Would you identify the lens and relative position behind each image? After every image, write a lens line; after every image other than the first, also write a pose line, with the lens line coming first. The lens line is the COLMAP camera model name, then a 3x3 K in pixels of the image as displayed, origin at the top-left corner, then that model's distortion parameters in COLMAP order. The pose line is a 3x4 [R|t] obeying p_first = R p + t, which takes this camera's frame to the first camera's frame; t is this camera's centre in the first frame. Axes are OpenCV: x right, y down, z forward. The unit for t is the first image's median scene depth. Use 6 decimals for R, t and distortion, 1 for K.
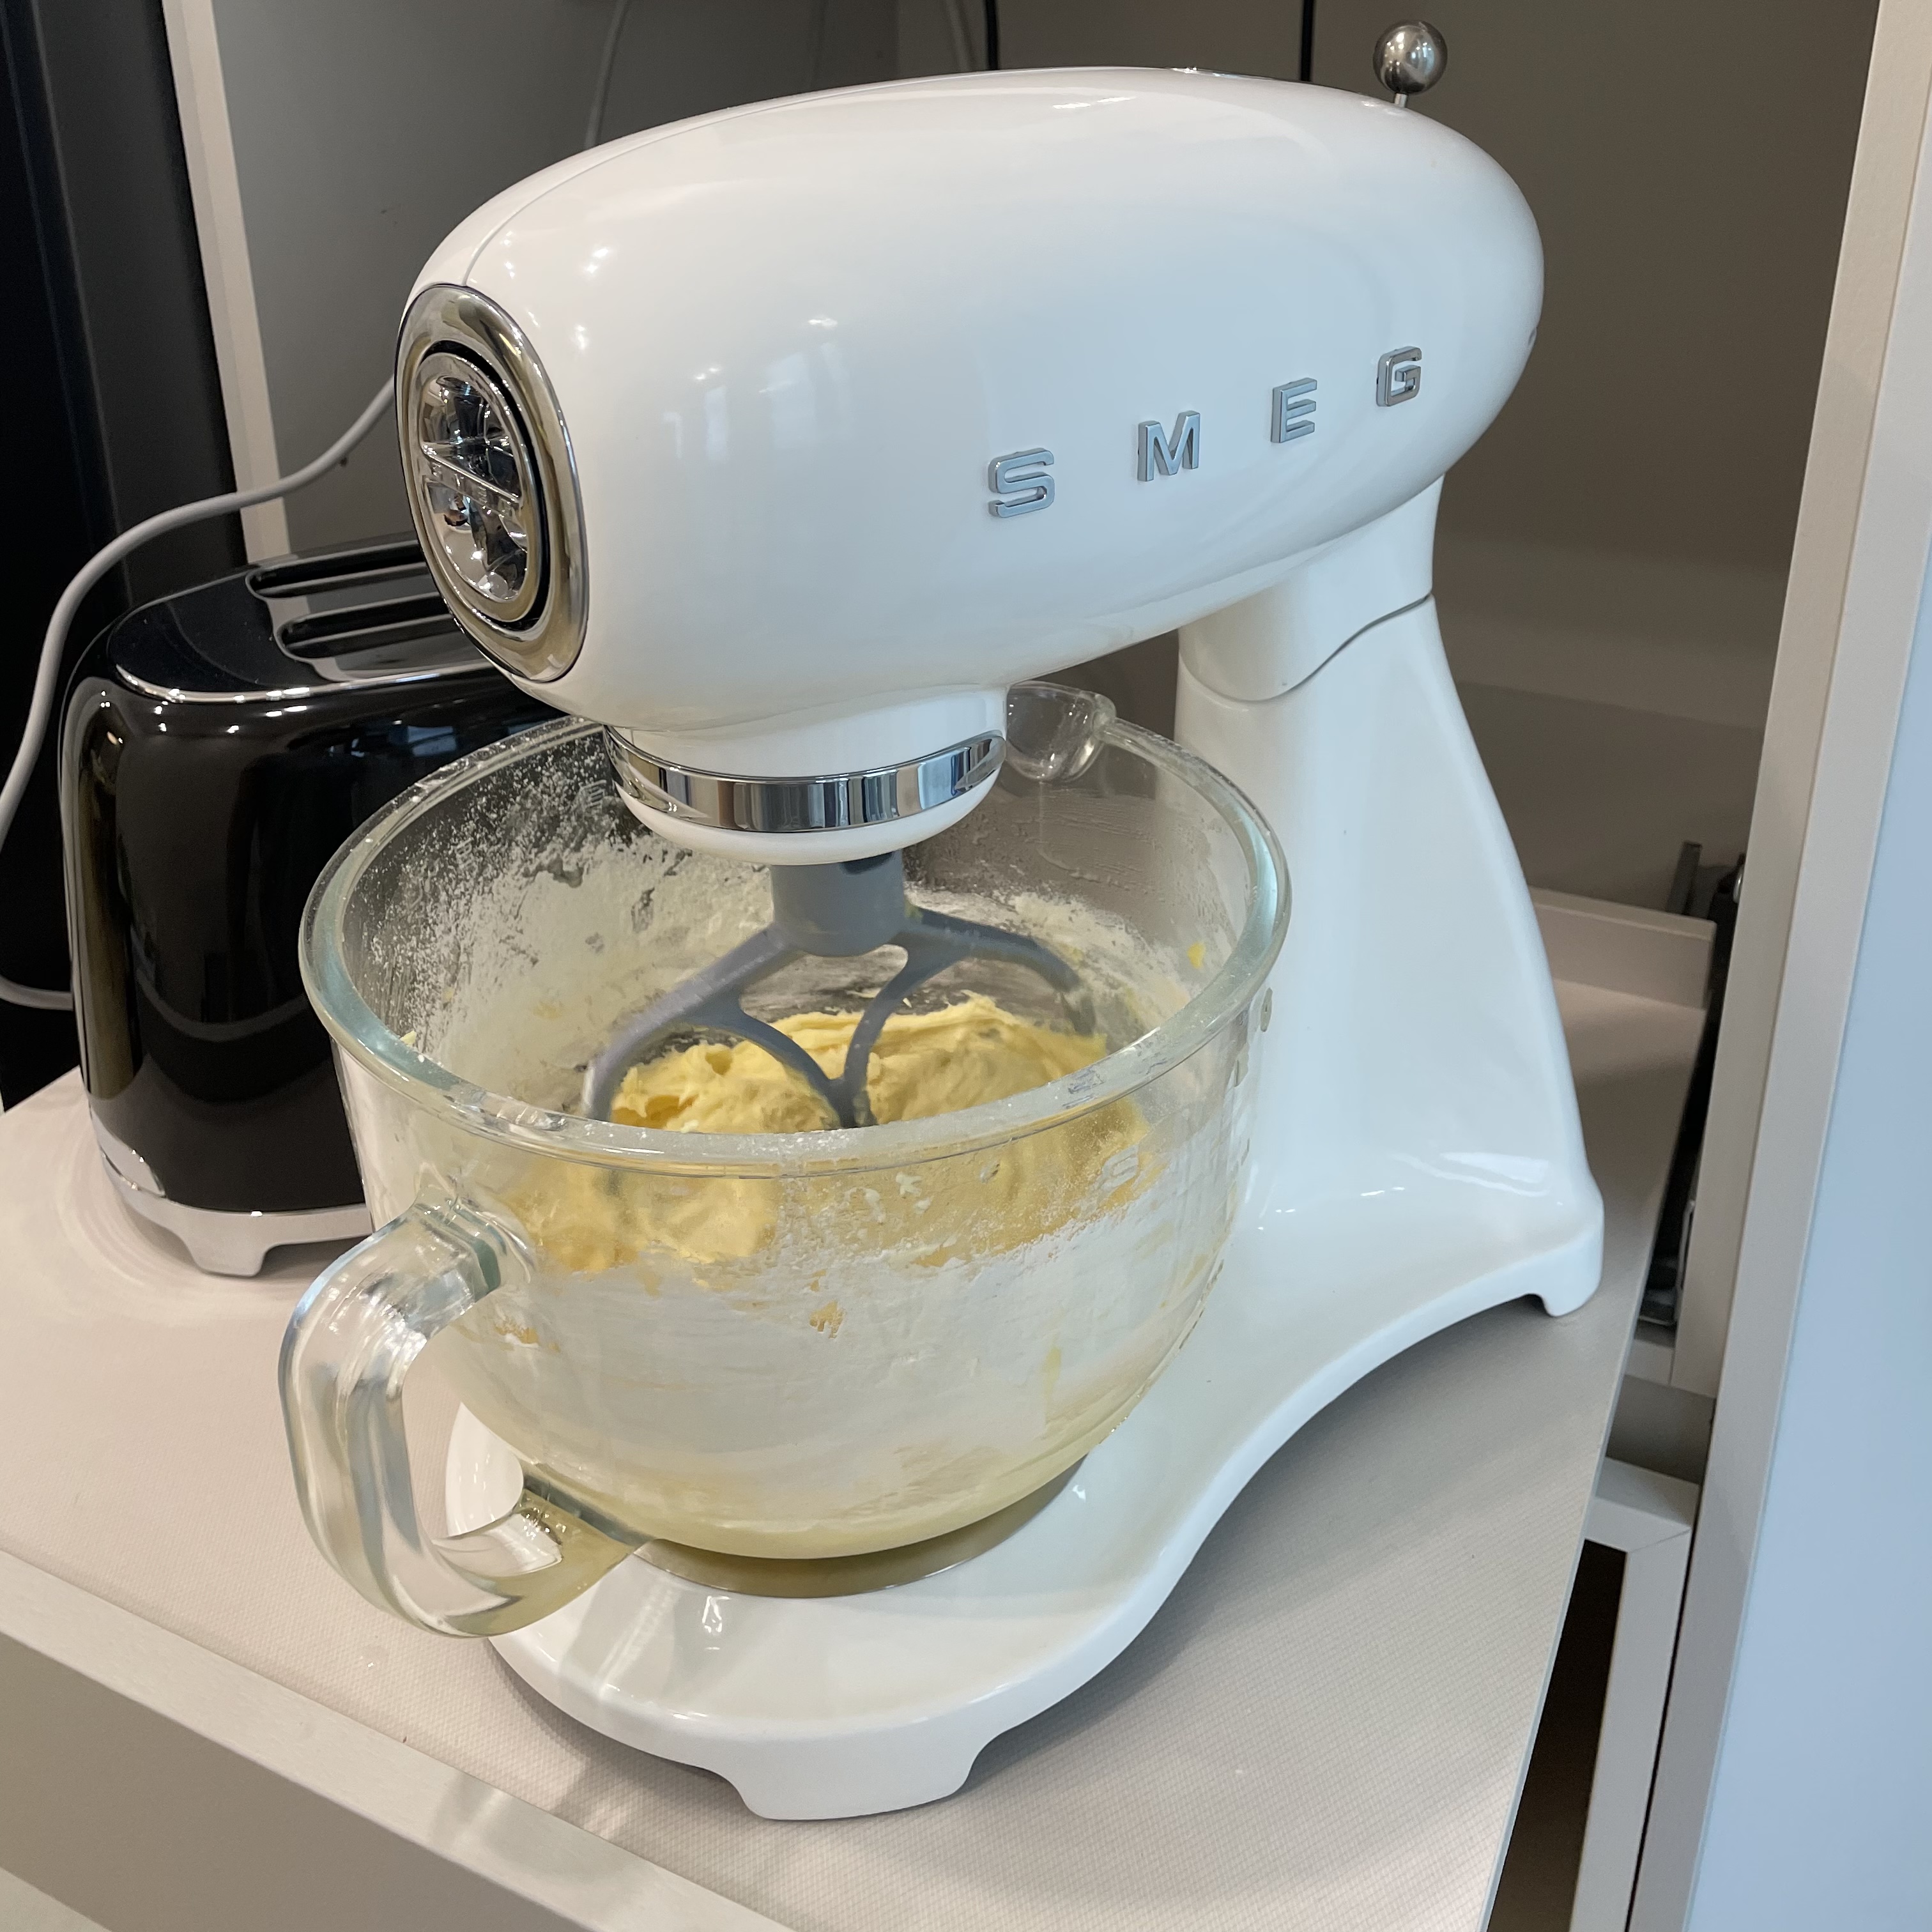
lens RADIAL K [[2120.2, 0, 1004.7], [0, 2120.2, 965.5], [0, 0, 1]] dist [0.008348, 0.003127]
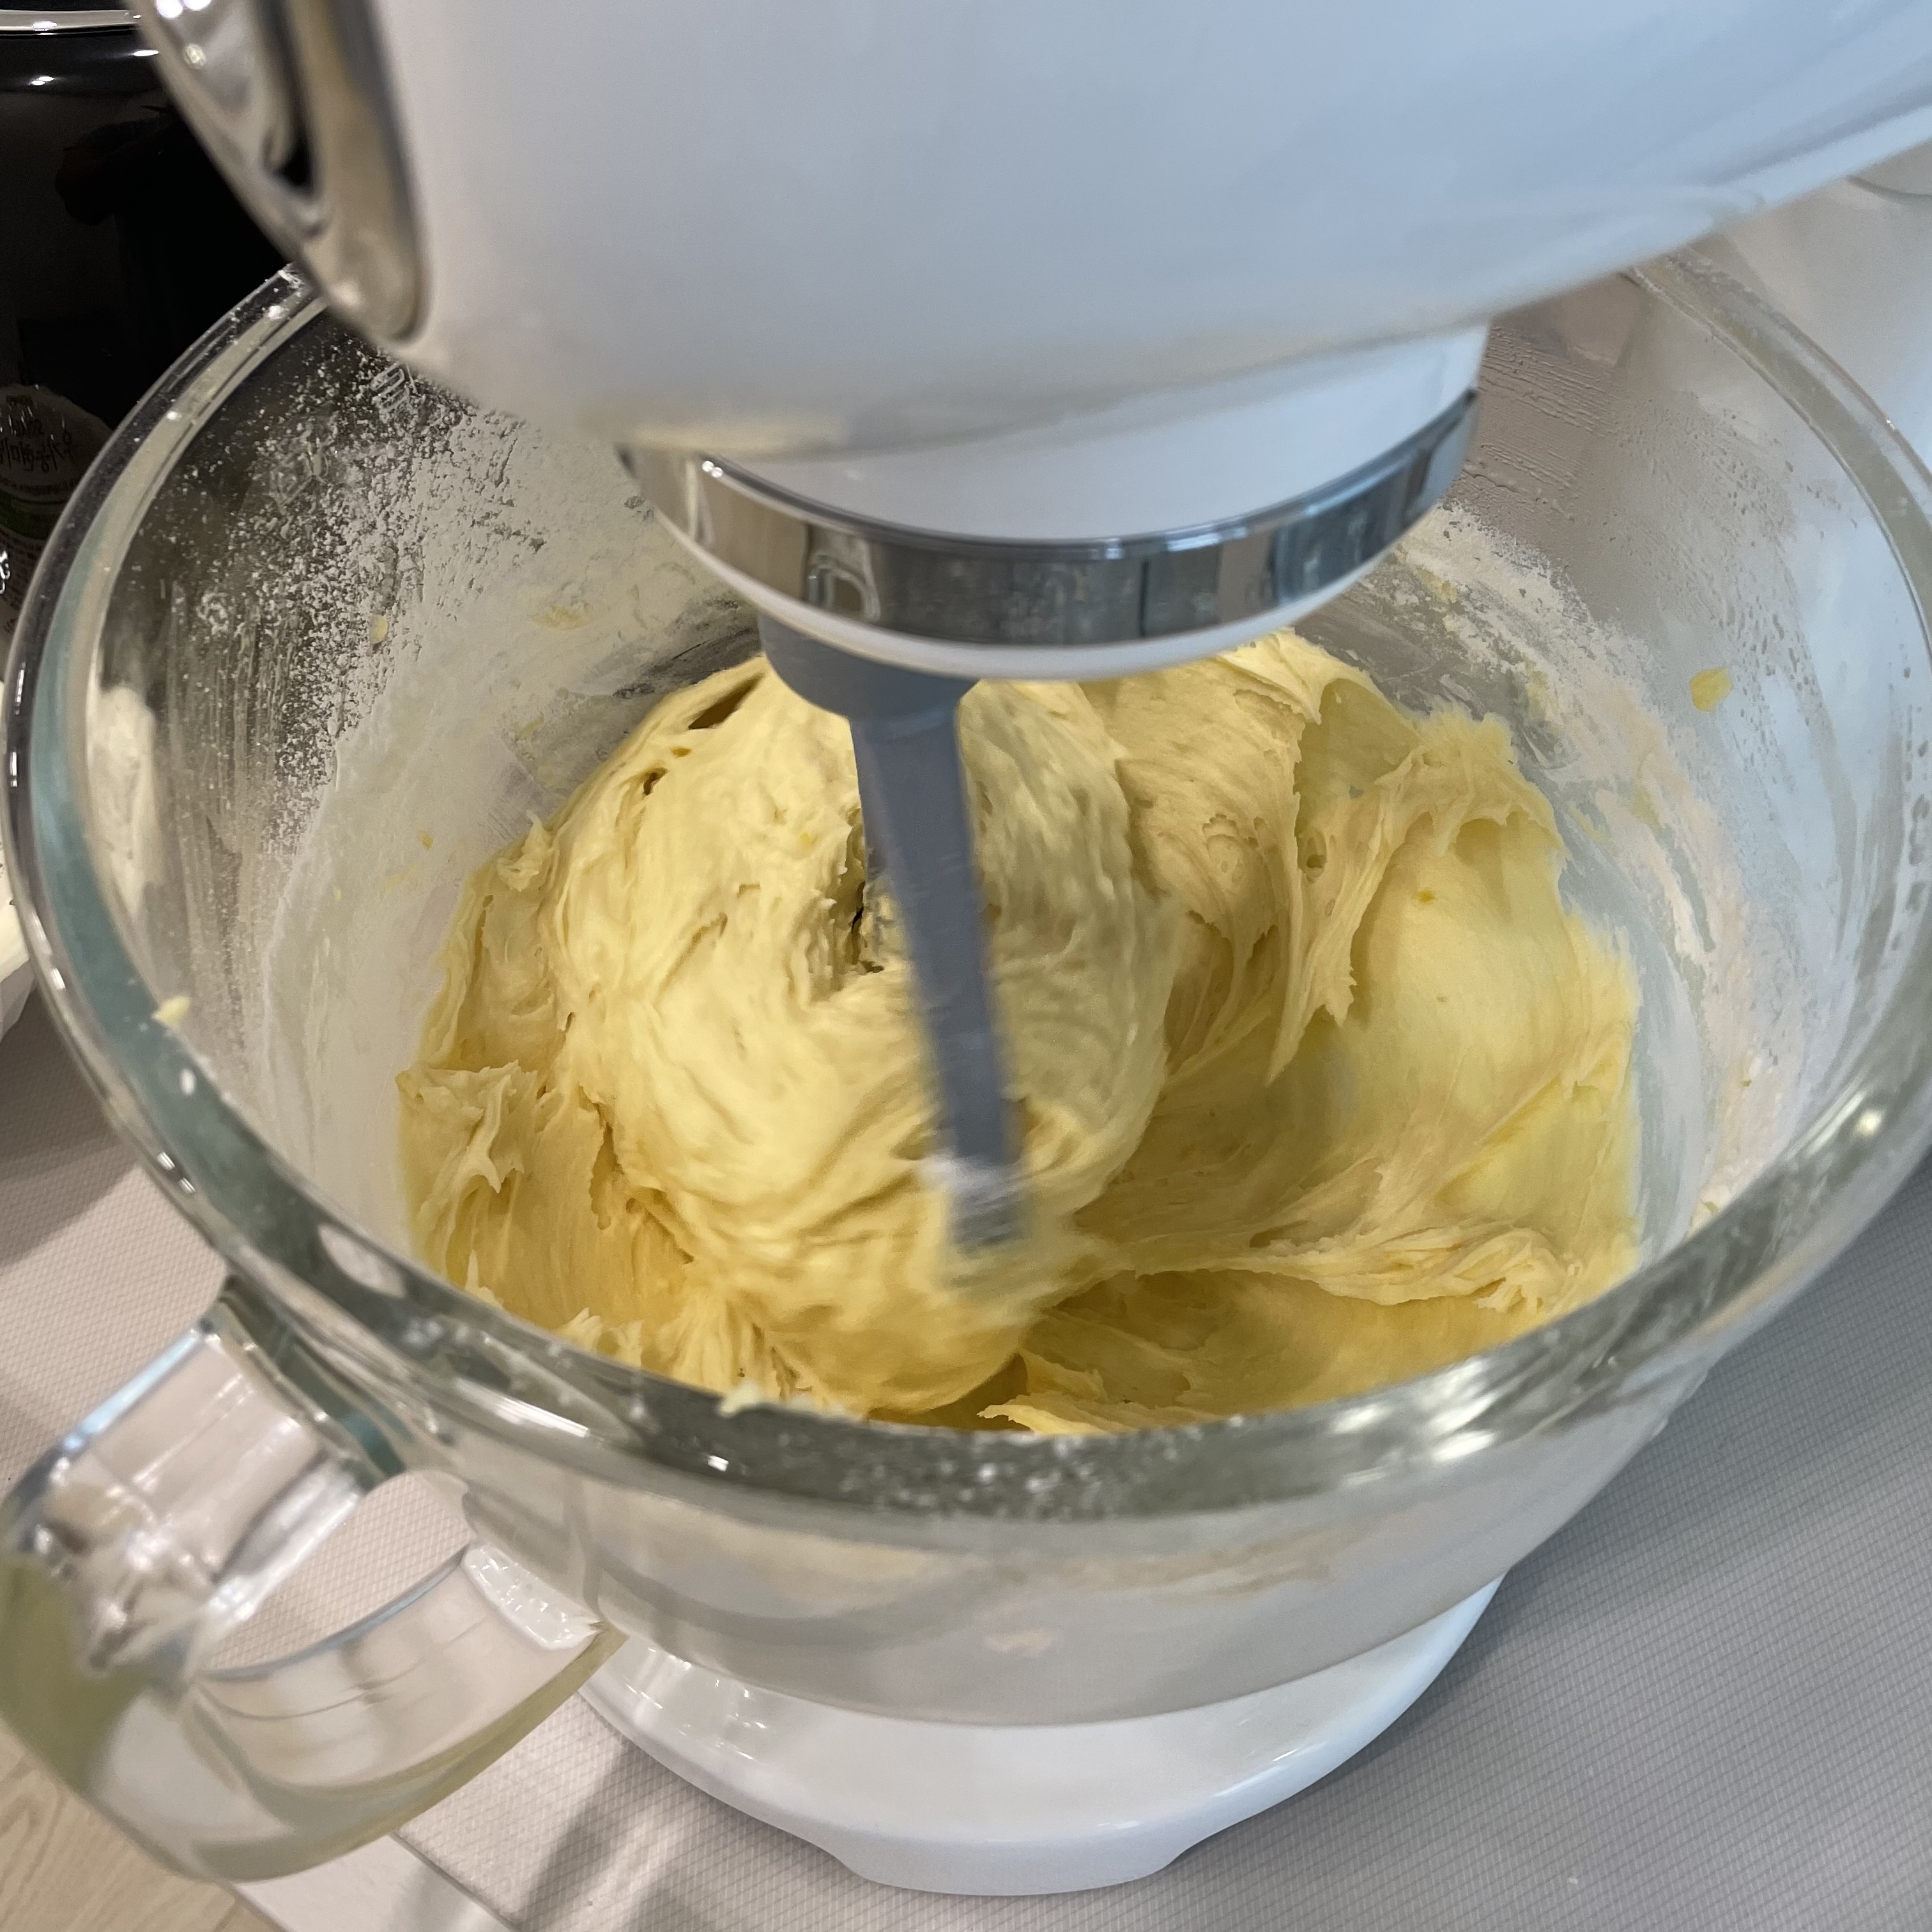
lens RADIAL K [[2120.2, 0, 1004.7], [0, 2120.2, 965.5], [0, 0, 1]] dist [0.008348, 0.003127]
pose [[0.995558, 0.072901, -0.059583, -0.047575], [-0.047667, 0.936004, 0.348746, -0.112642], [0.081194, -0.344357, 0.935321, 0.429447]]
